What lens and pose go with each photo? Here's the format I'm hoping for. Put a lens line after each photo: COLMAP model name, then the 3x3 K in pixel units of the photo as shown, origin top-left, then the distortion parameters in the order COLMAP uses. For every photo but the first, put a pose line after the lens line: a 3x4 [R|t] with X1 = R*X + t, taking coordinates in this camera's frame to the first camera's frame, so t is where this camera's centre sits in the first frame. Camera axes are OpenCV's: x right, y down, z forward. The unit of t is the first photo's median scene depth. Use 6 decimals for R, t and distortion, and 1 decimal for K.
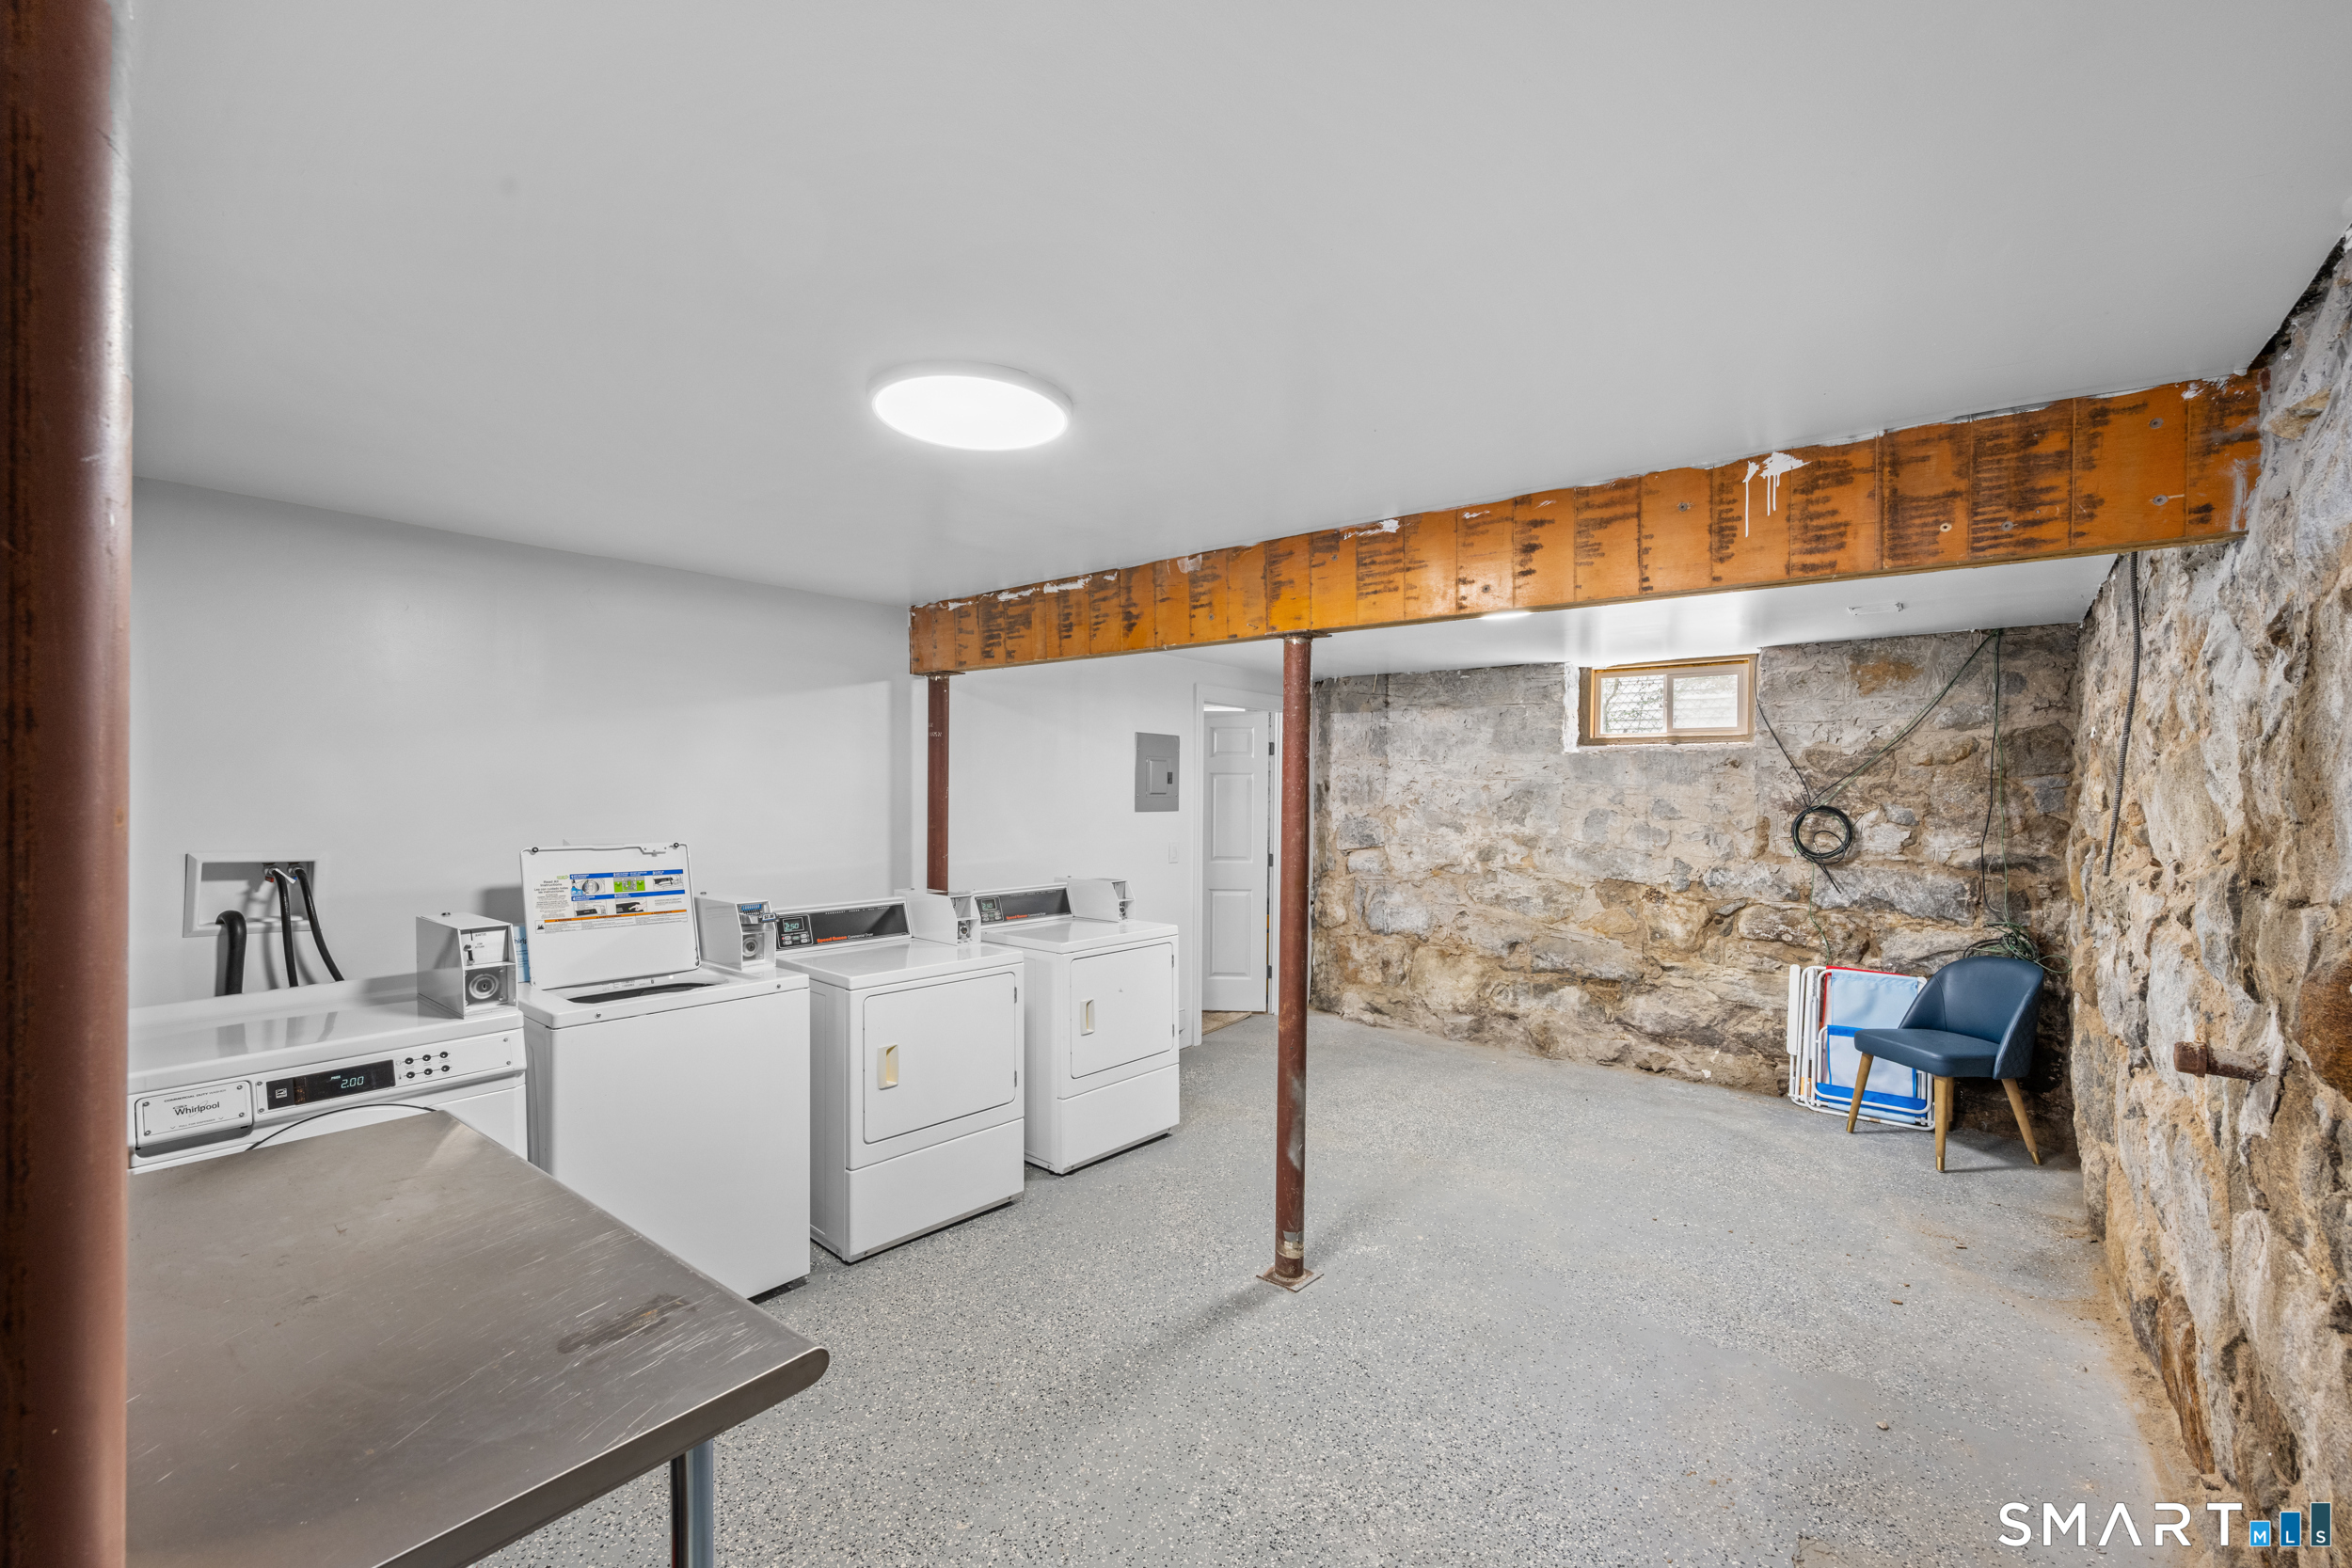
lens RADIAL K [[969.6, 0, 1176.0], [0, 969.6, 784.0], [0, 0, 1]] dist [-0.000729, -0.000235]
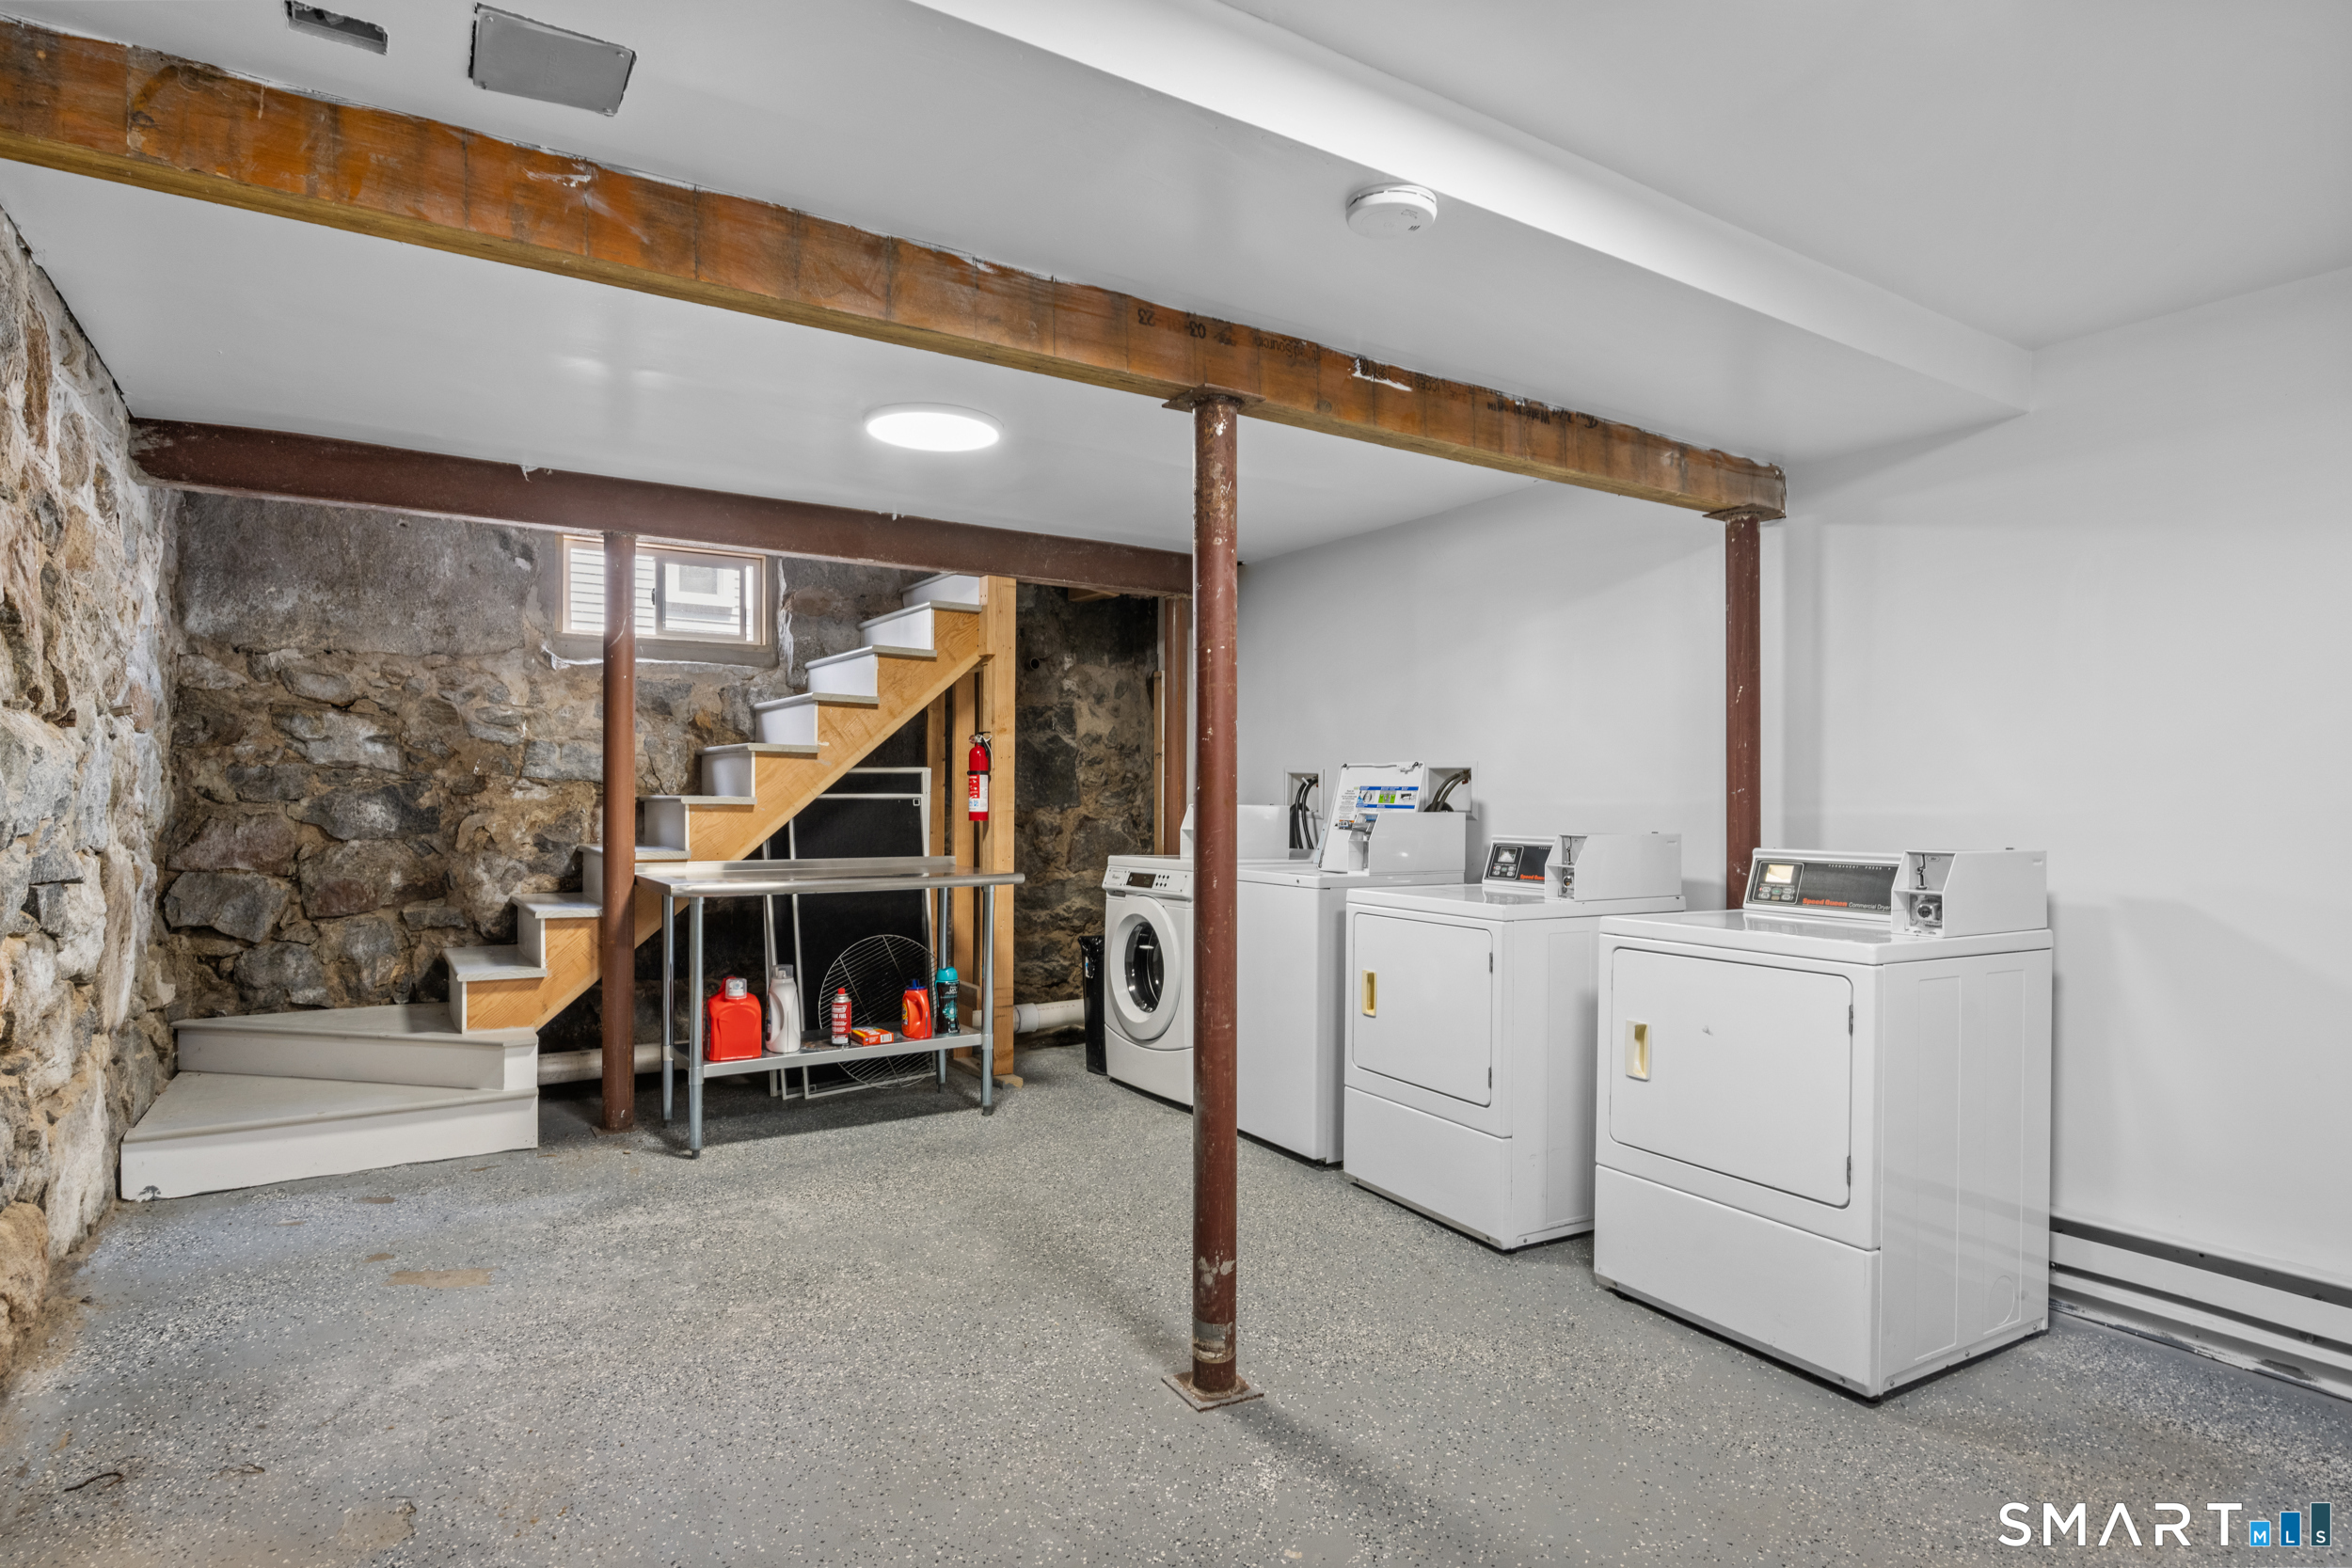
lens RADIAL K [[1263.1, 0, 1172.3], [0, 1263.1, 817.8], [0, 0, 1]] dist [-0.001684, -0.000235]
pose [[-0.337266, 0.009822, -0.941358, 0.810148], [0.002406, 0.999951, 0.009572, 0.099069], [0.941406, 0.000964, -0.337274, 1.101449]]
